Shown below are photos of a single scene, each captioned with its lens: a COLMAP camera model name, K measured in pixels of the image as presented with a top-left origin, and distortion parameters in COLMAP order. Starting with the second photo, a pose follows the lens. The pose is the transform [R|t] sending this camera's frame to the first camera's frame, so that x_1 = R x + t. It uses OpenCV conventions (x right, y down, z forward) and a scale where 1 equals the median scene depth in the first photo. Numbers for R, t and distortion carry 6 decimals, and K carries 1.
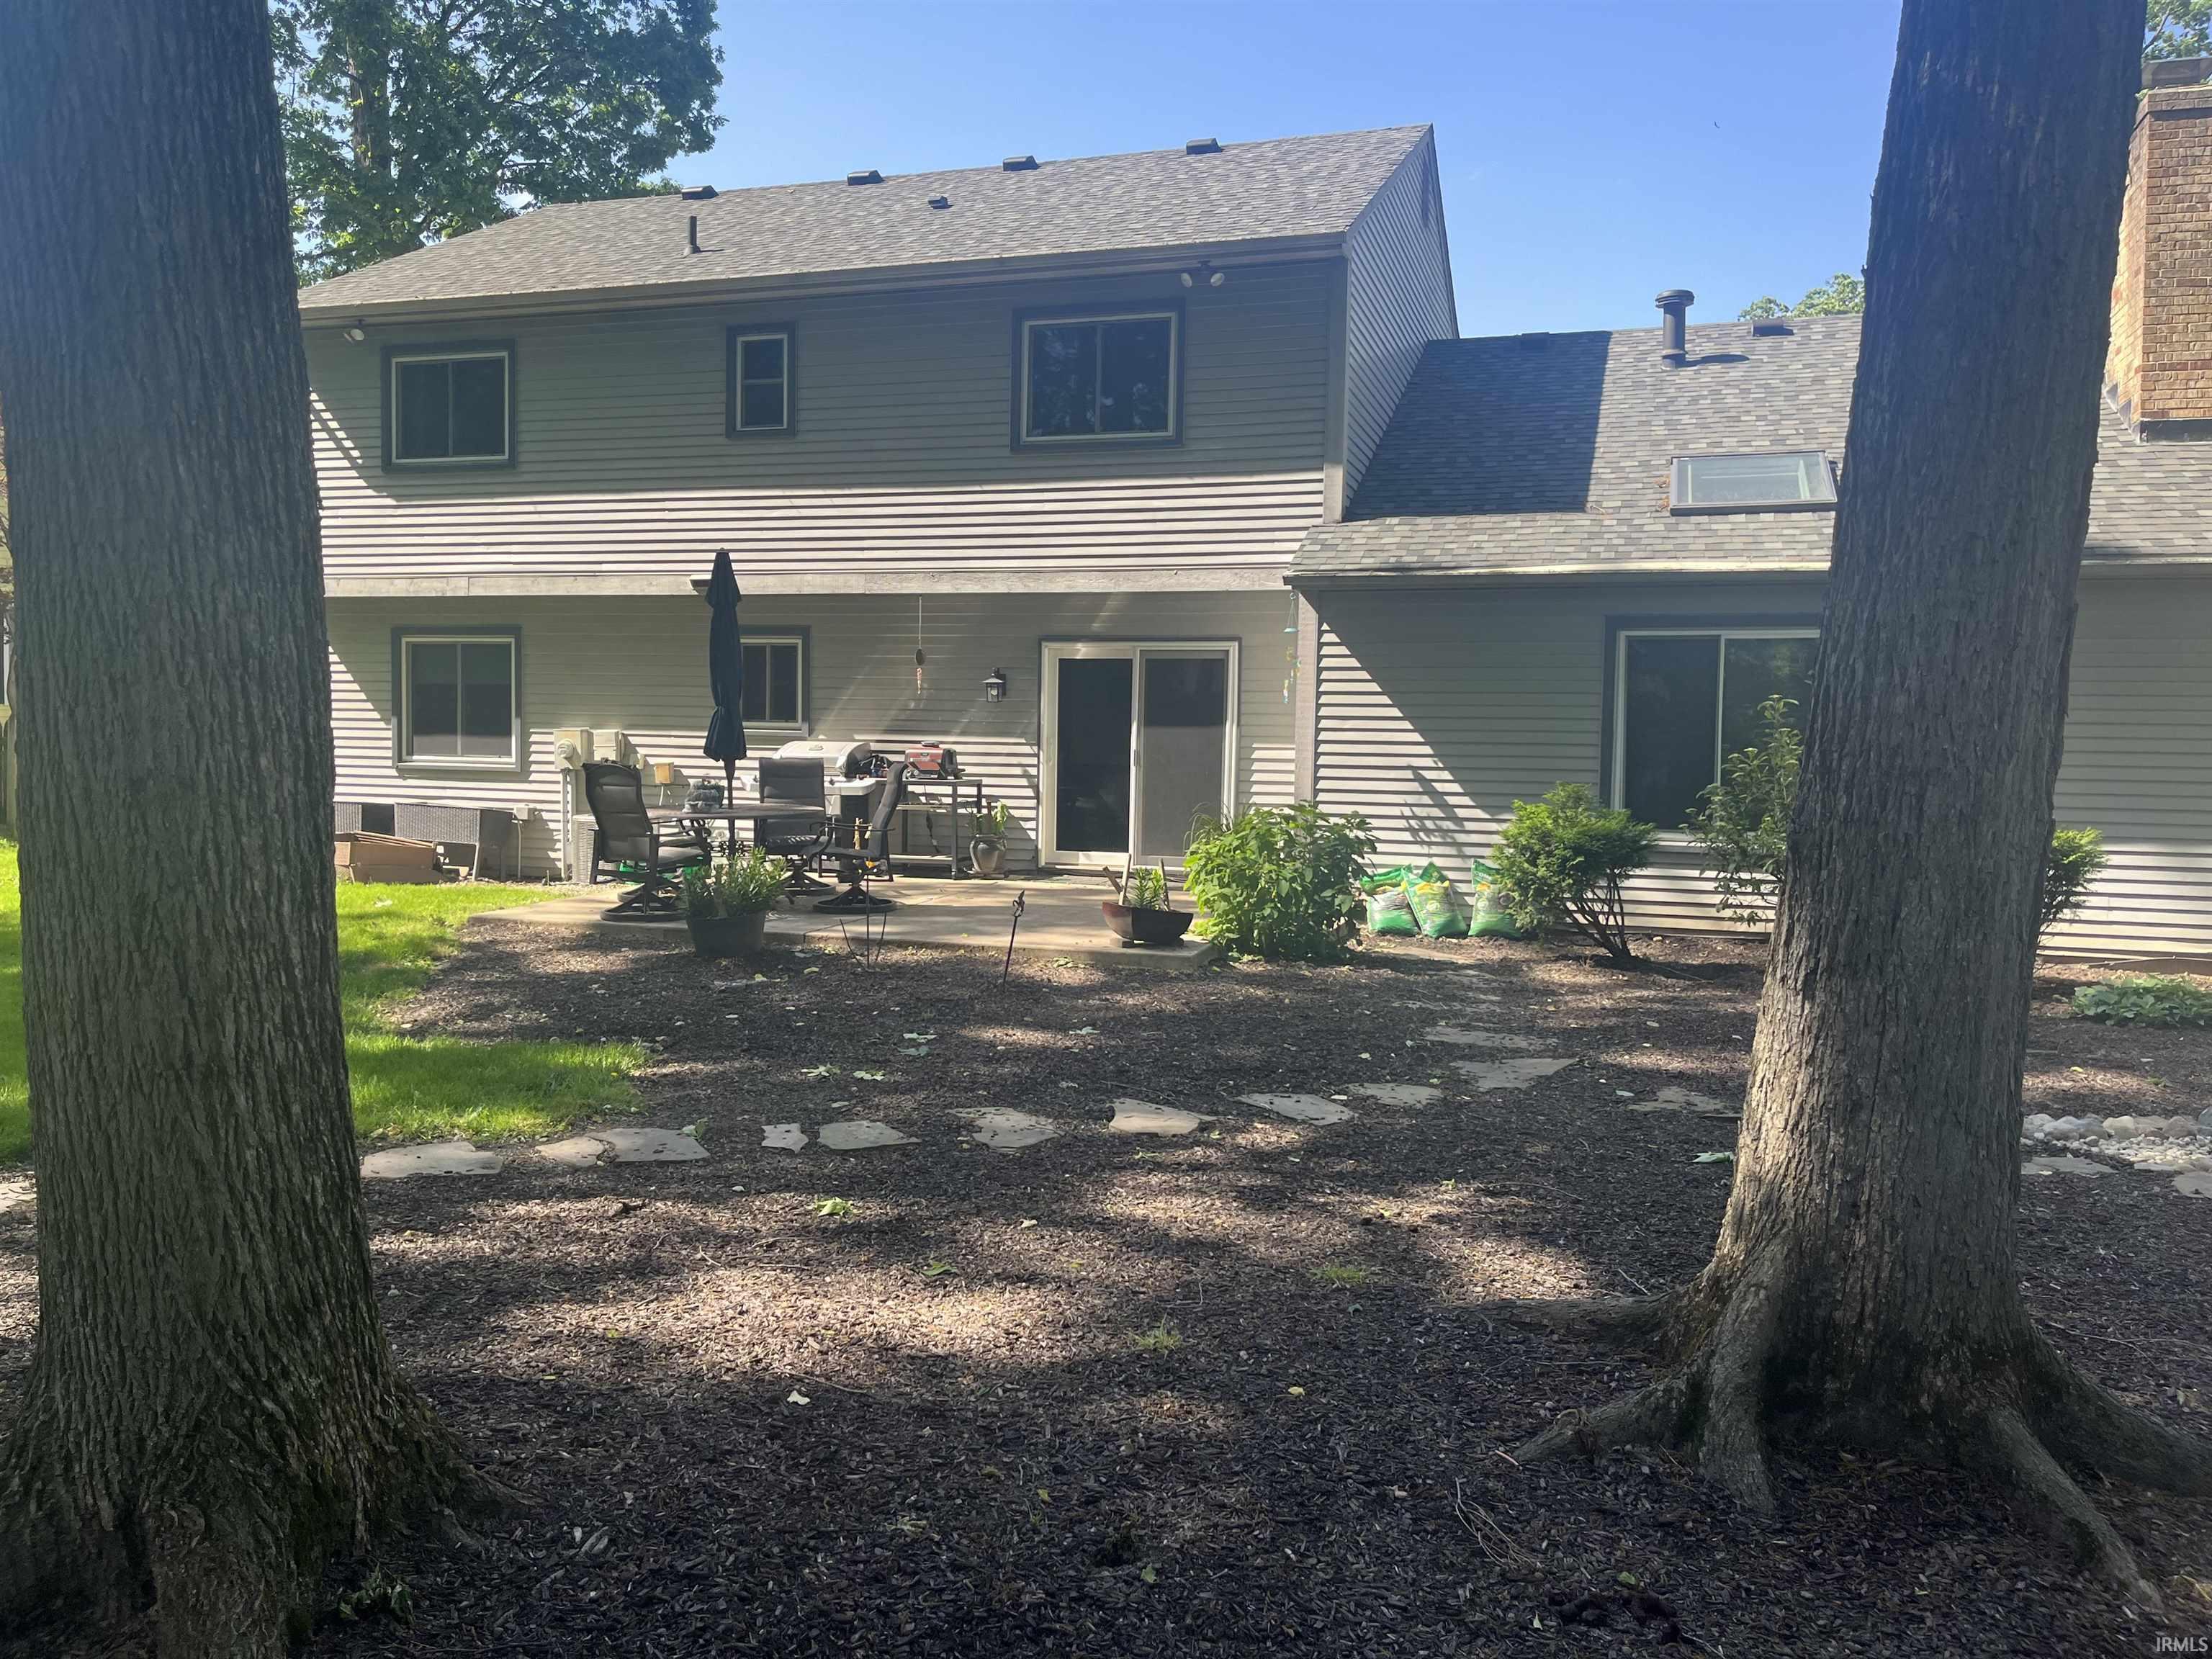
lens RADIAL K [[1684.5, 0, 1098.6], [0, 1684.5, 819.0], [0, 0, 1]] dist [0.040698, -0.035142]
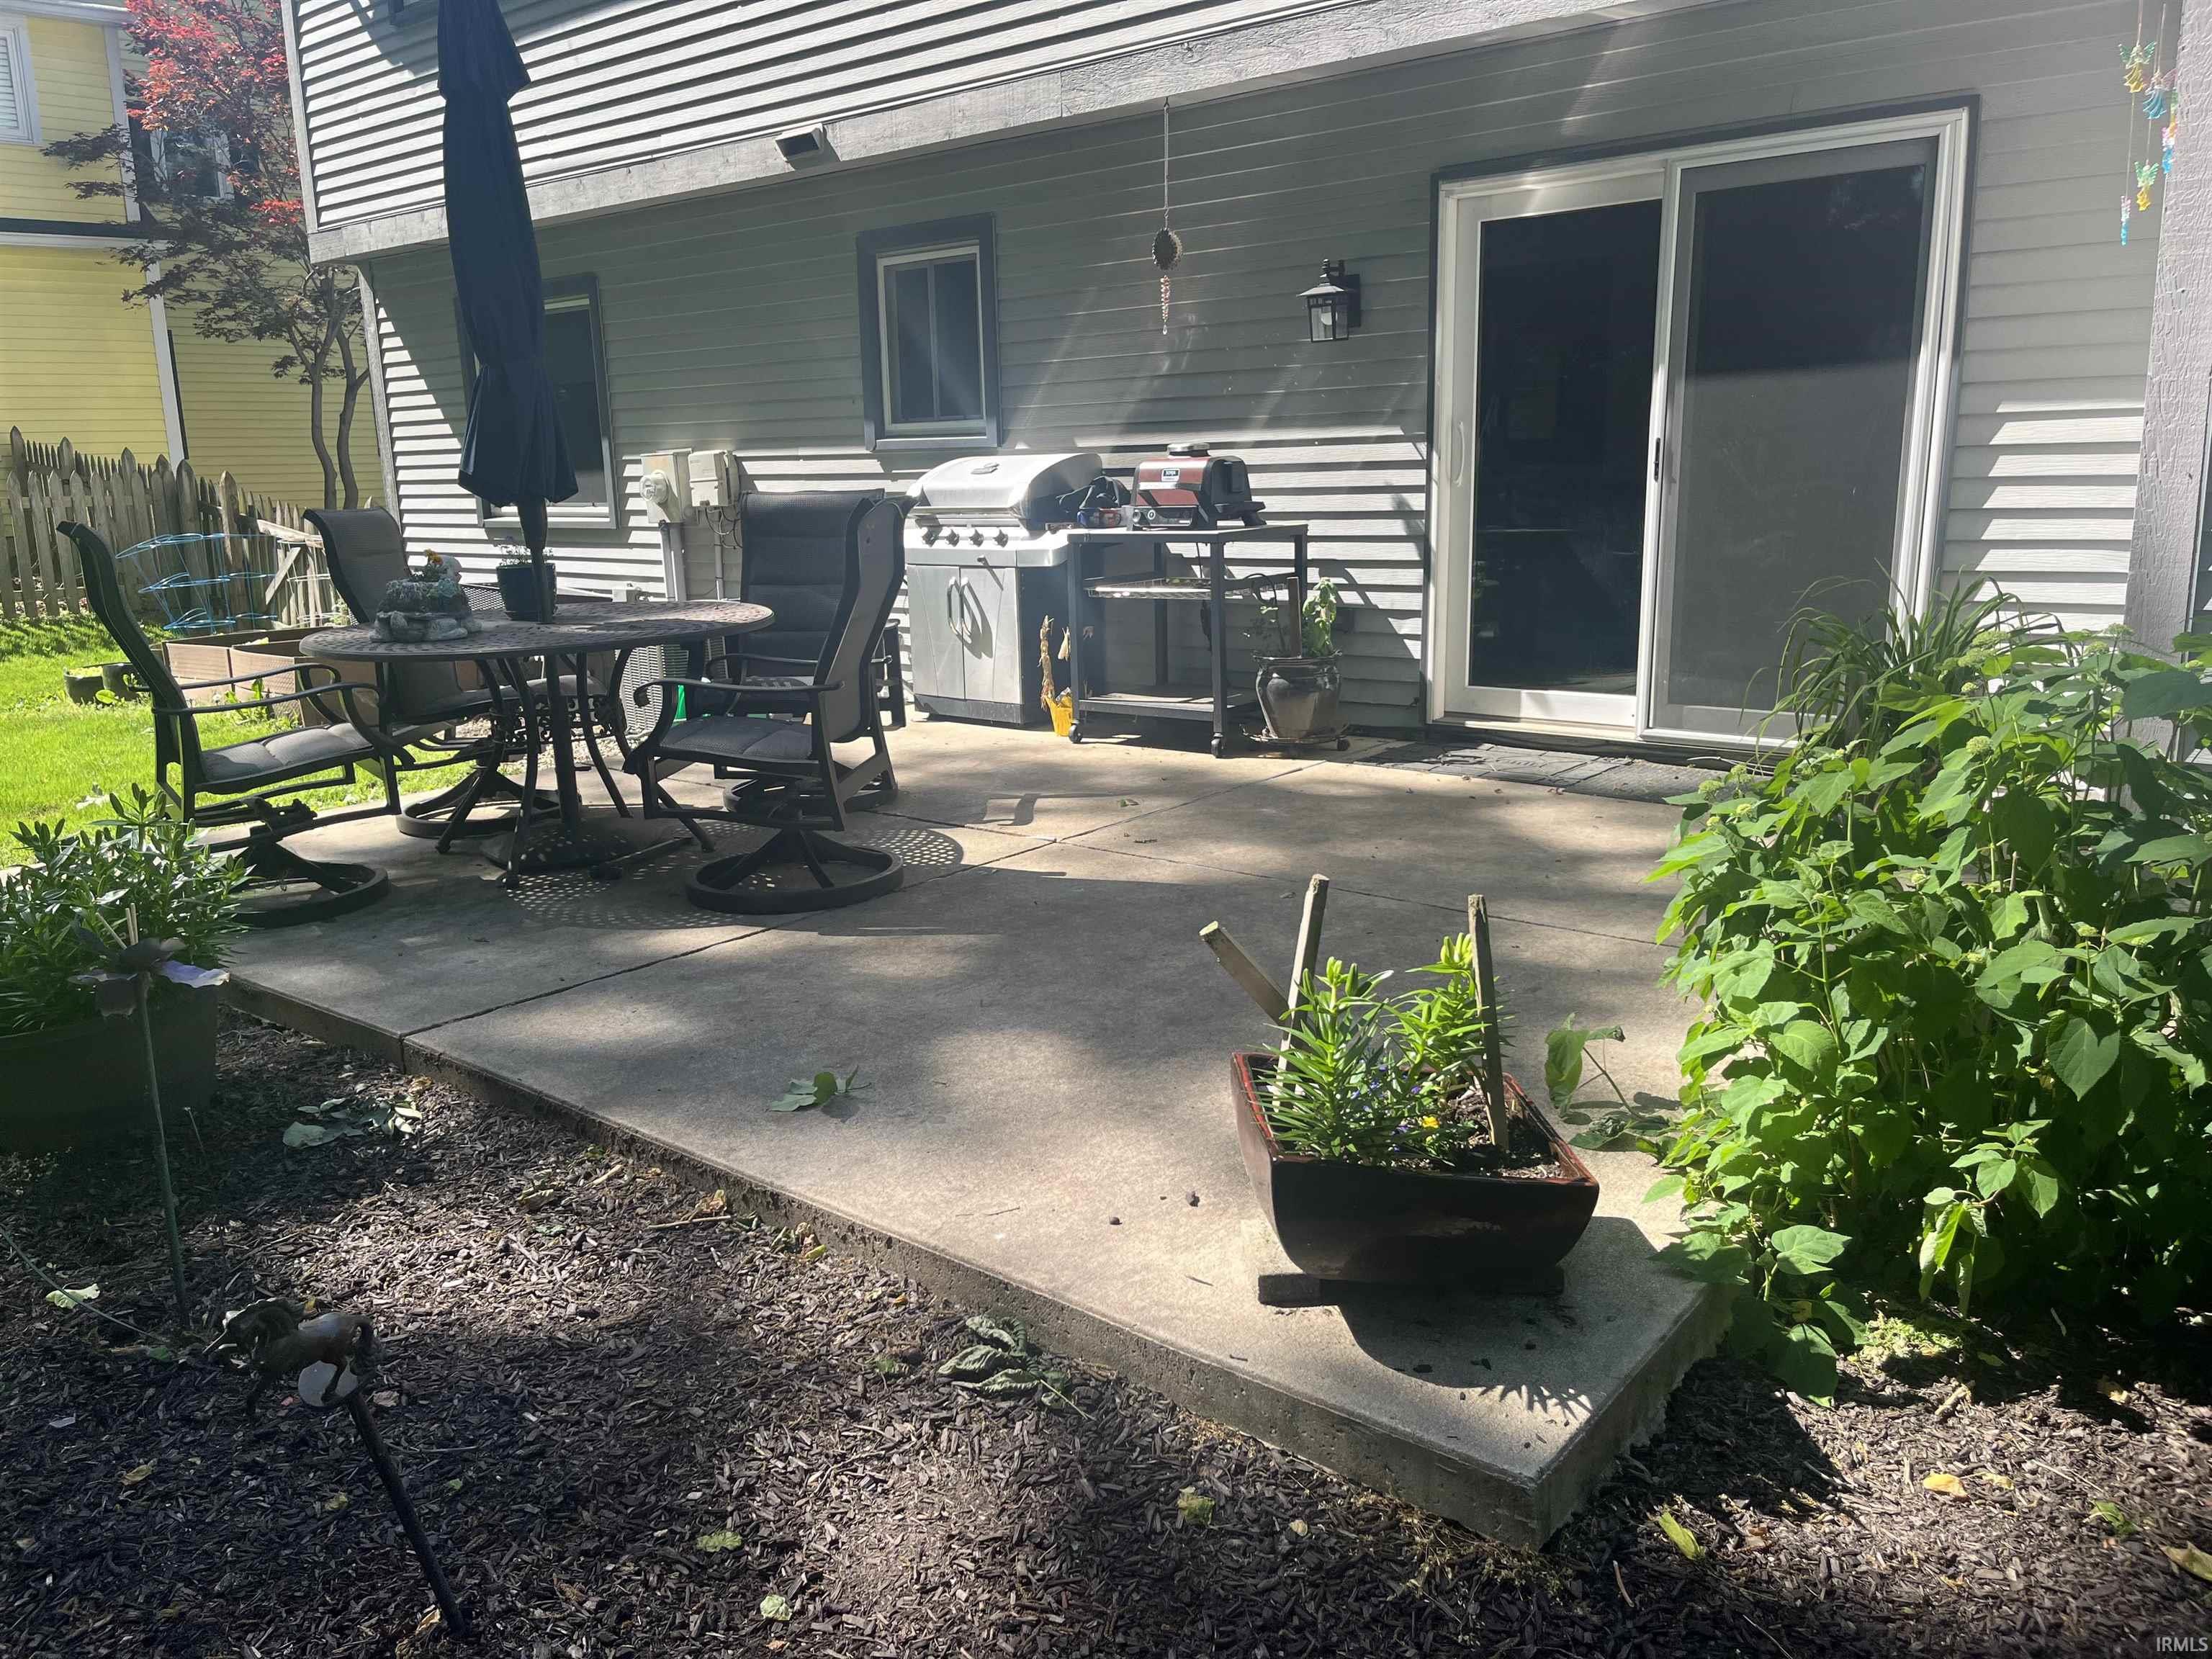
lens RADIAL K [[1684.5, 0, 1090.8], [0, 1684.5, 834.7], [0, 0, 1]] dist [0.040698, -0.035142]
pose [[0.922273, 0.042993, -0.384141, 0.054249], [0.021718, 0.986462, 0.162547, -0.016439], [0.385929, -0.158255, 0.908853, 0.556676]]
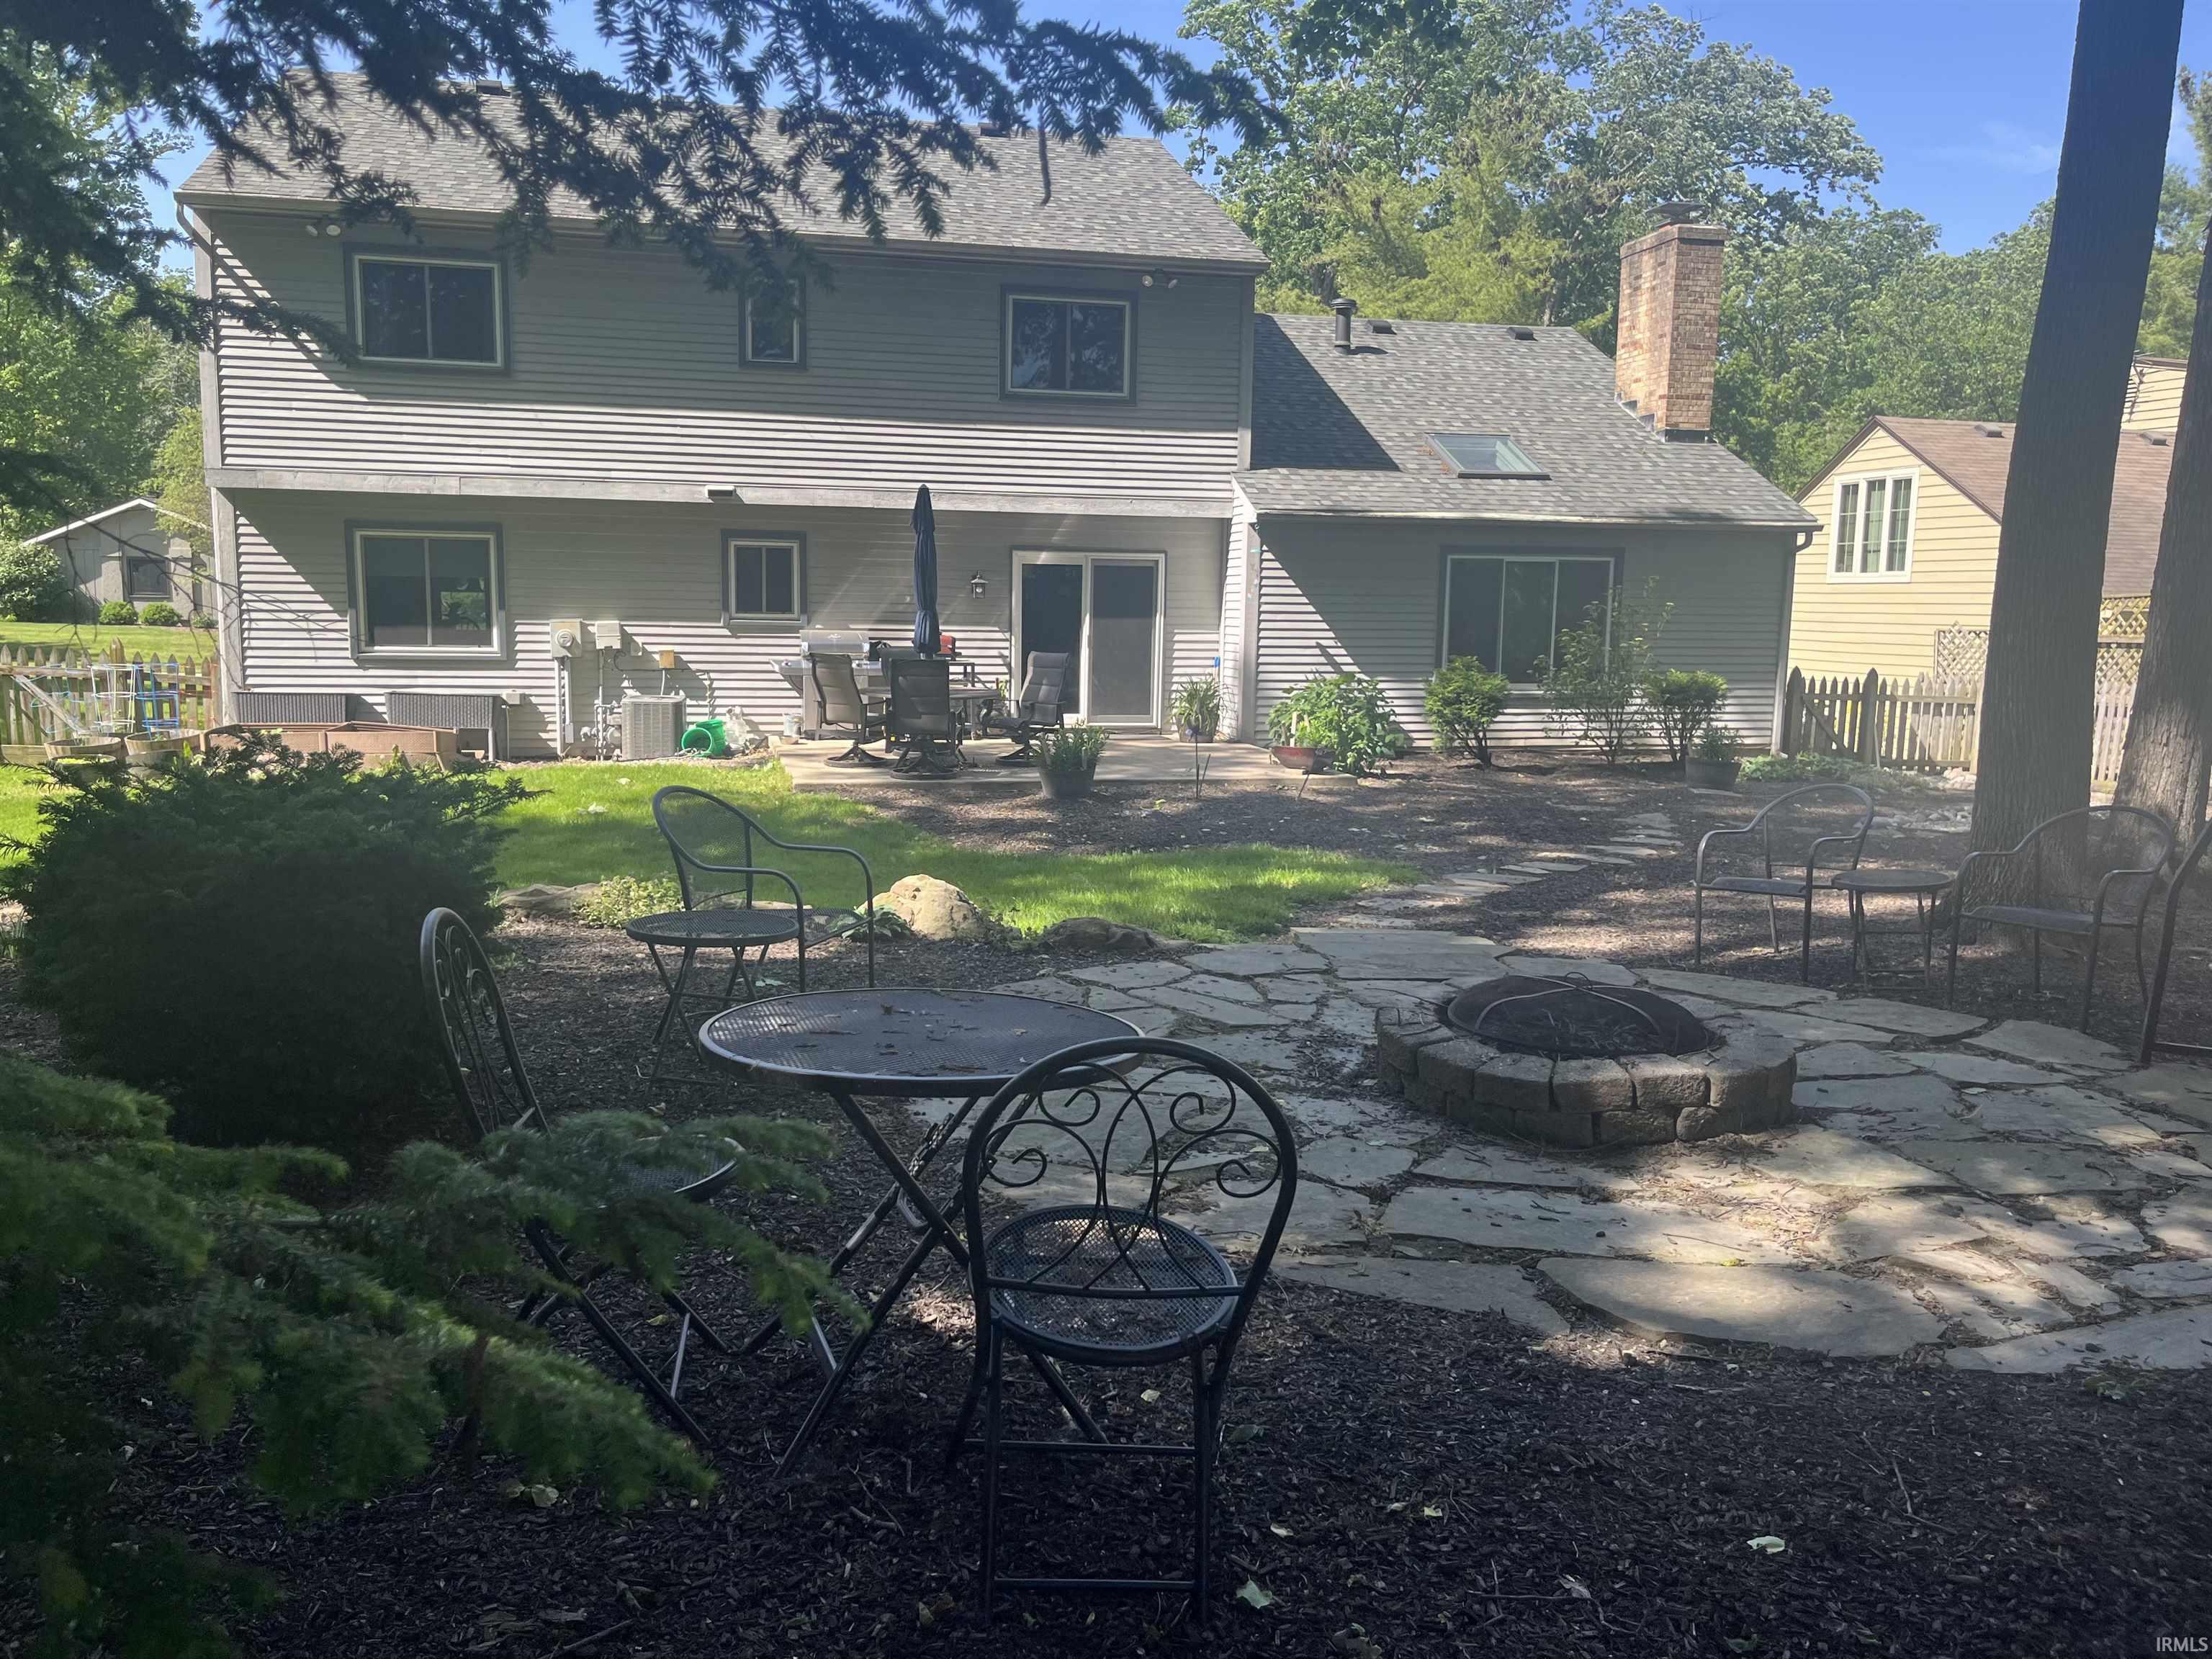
lens RADIAL K [[1684.5, 0, 1116.4], [0, 1684.5, 837.0], [0, 0, 1]] dist [0.040698, -0.035142]
pose [[0.861175, -0.071349, 0.503277, -0.619230], [0.027026, 0.995126, 0.094832, -0.008416], [-0.507590, -0.068066, 0.858906, -0.149258]]
